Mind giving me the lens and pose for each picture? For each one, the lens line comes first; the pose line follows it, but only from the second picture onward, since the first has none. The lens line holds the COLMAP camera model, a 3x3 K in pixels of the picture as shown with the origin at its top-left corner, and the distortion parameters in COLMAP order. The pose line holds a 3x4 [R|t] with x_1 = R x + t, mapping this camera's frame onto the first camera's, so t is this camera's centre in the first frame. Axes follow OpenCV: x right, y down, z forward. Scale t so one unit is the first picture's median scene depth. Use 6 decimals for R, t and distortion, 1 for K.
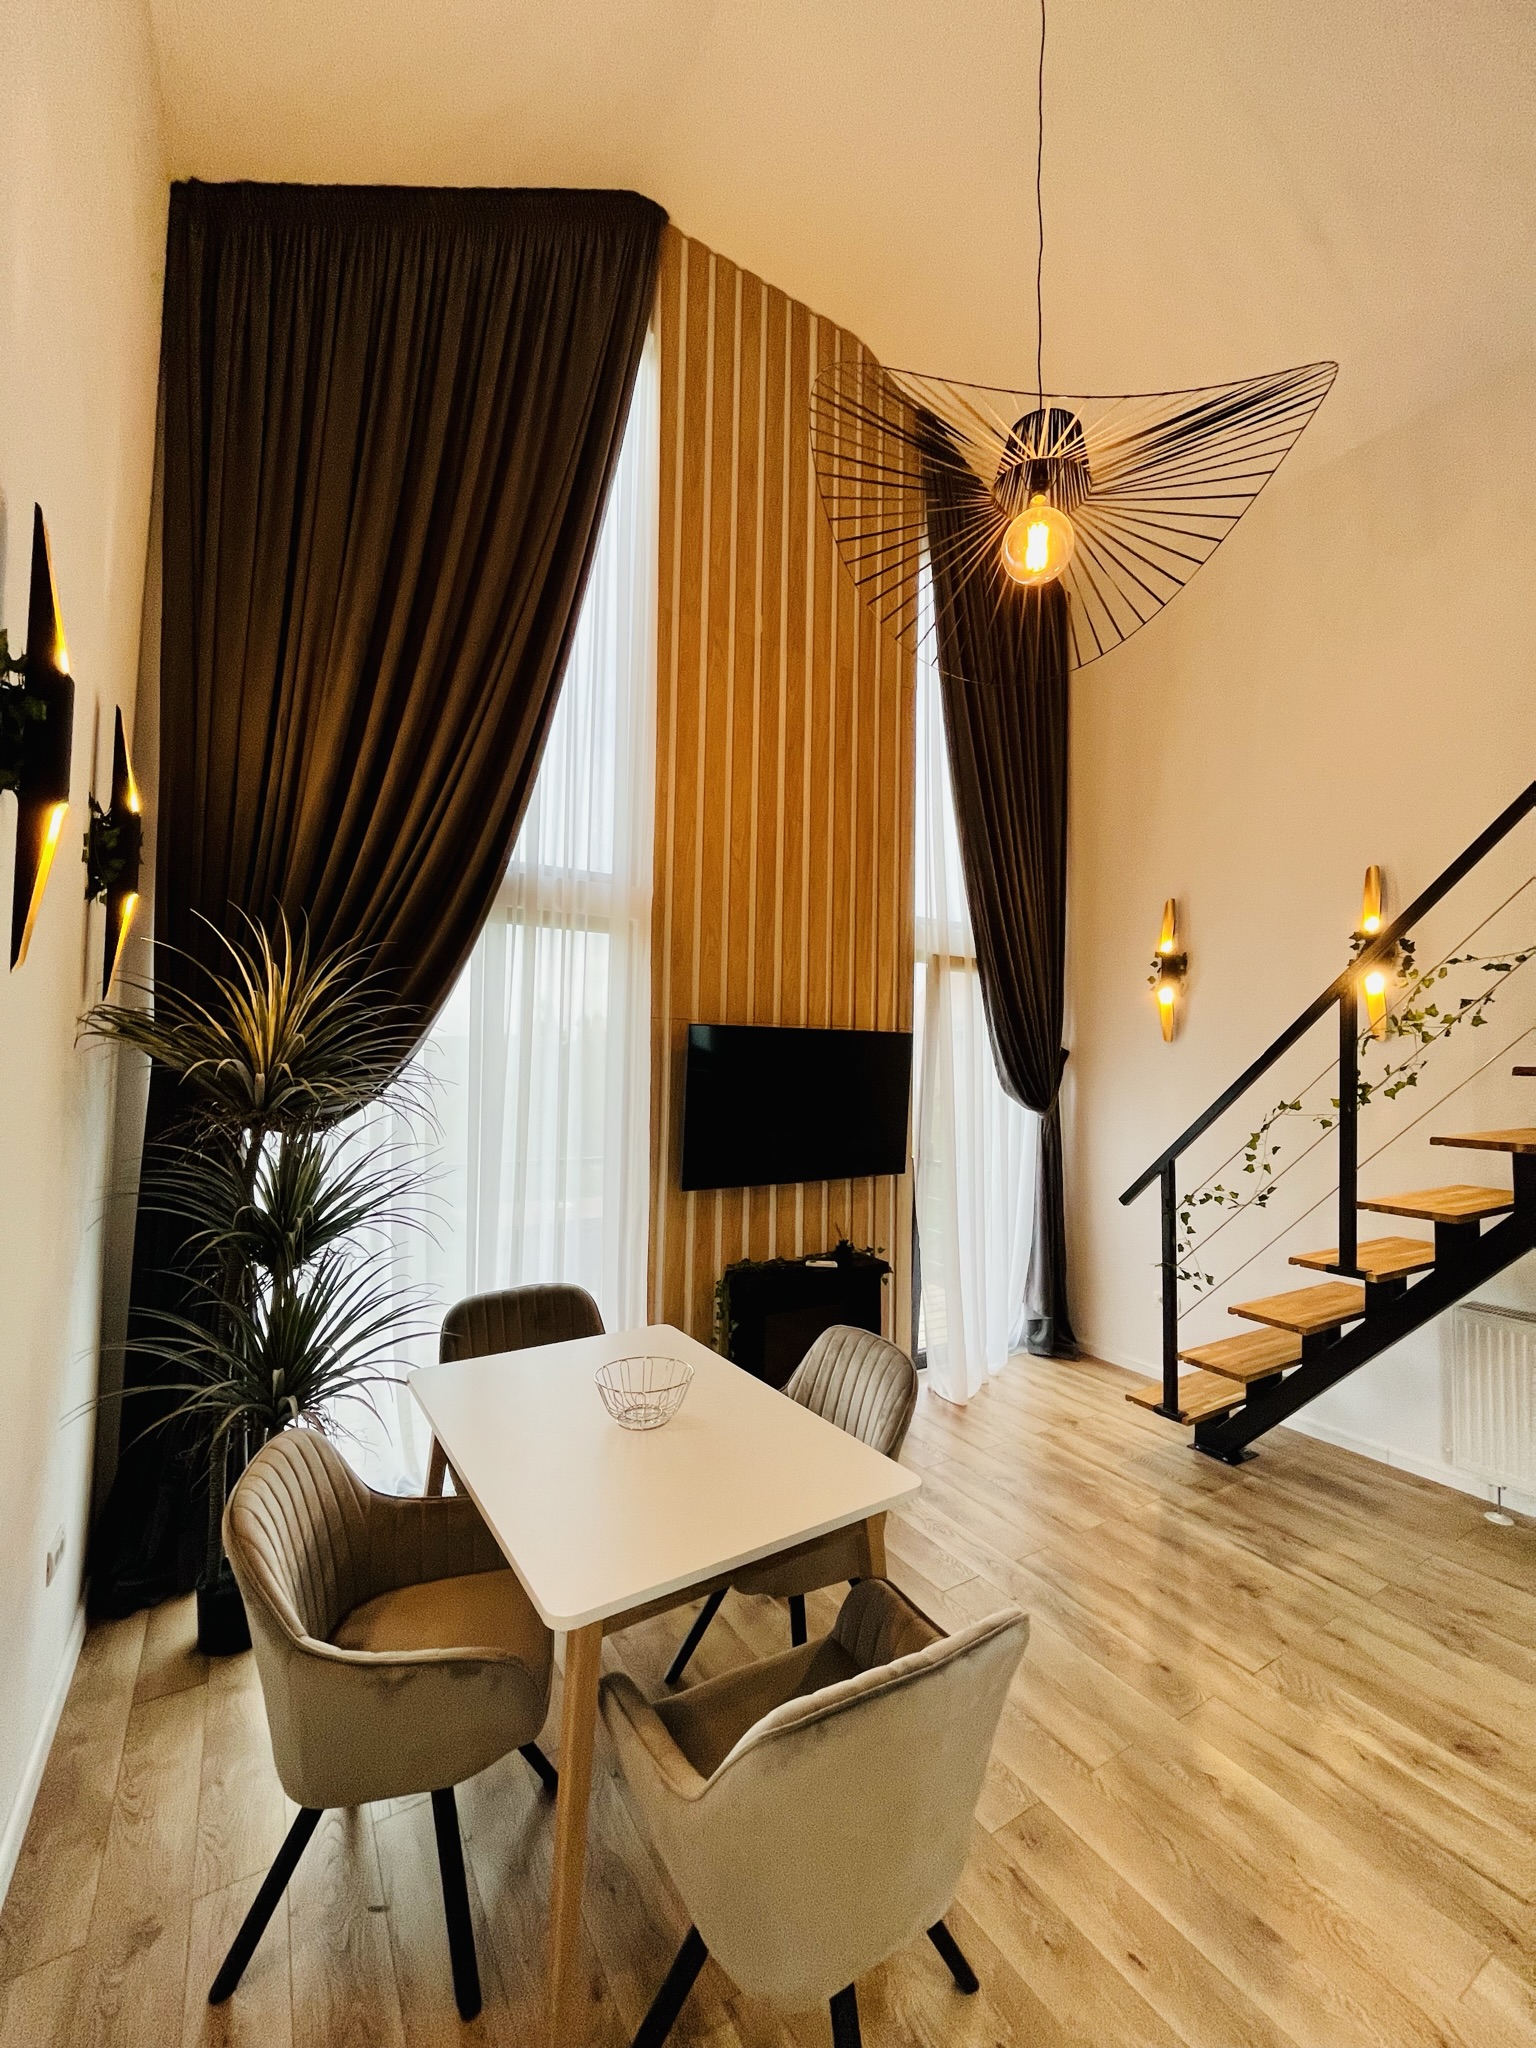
lens RADIAL K [[833.1, 0, 768.0], [0, 833.1, 1024.0], [0, 0, 1]] dist [0.018295, -0.000045]
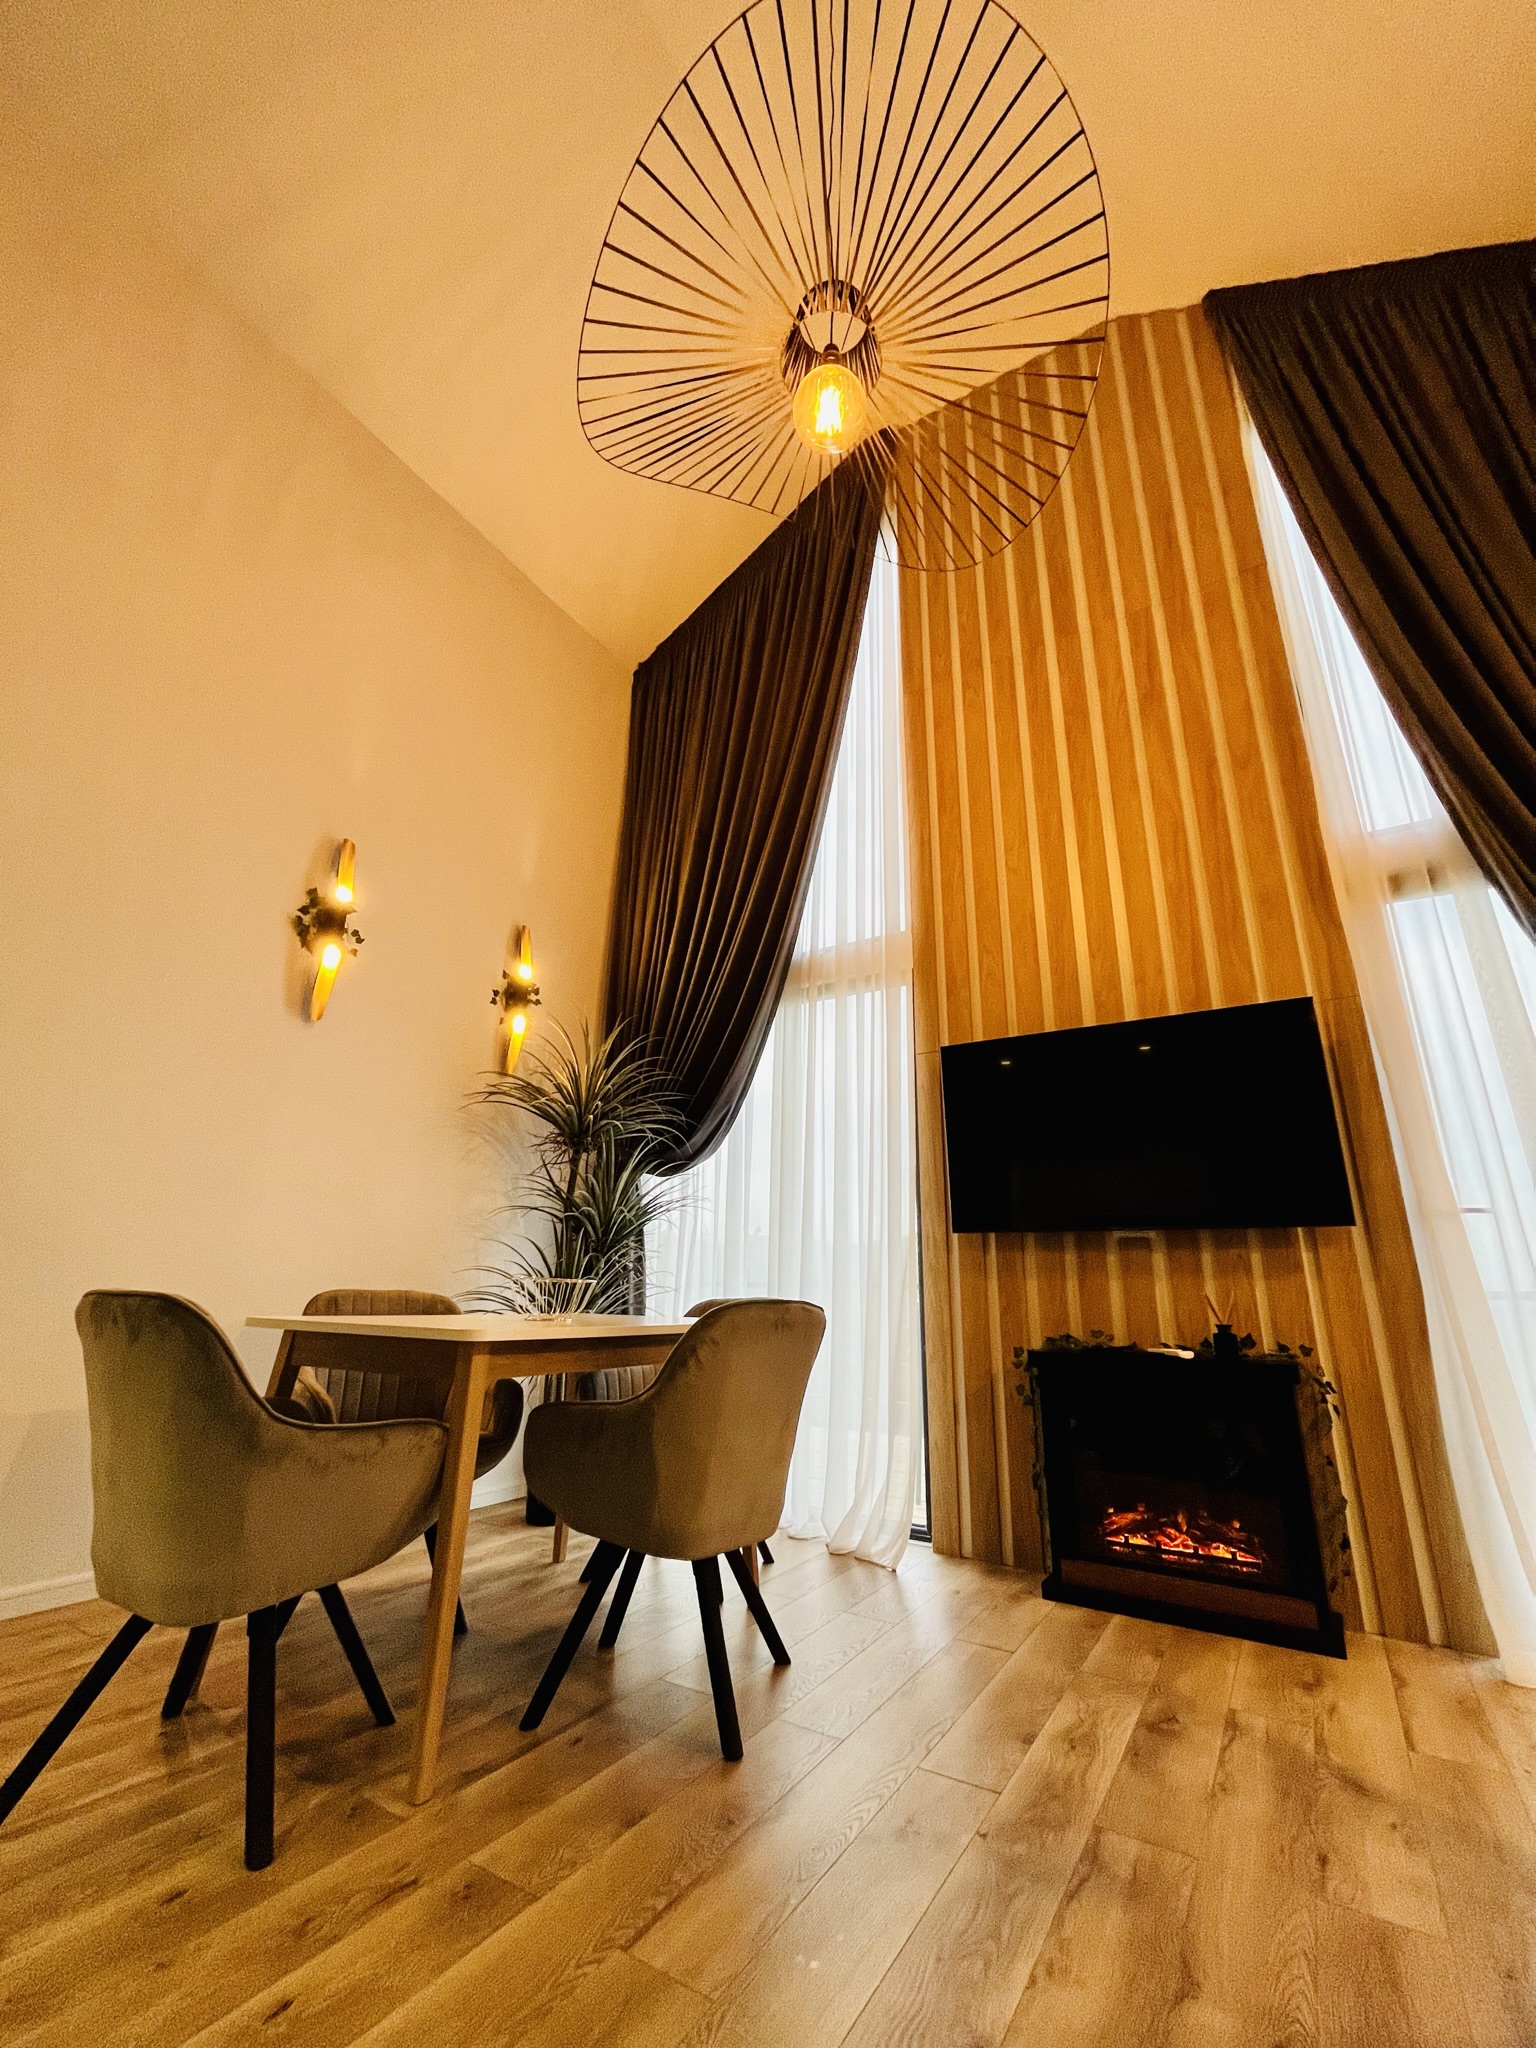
lens RADIAL K [[833.1, 0, 768.0], [0, 833.1, 1024.0], [0, 0, 1]] dist [0.018295, -0.000045]
pose [[0.441395, -0.285147, -0.850801, 0.583255], [0.025674, 0.951790, -0.305674, 0.239588], [0.896946, 0.113080, 0.427436, 0.403070]]
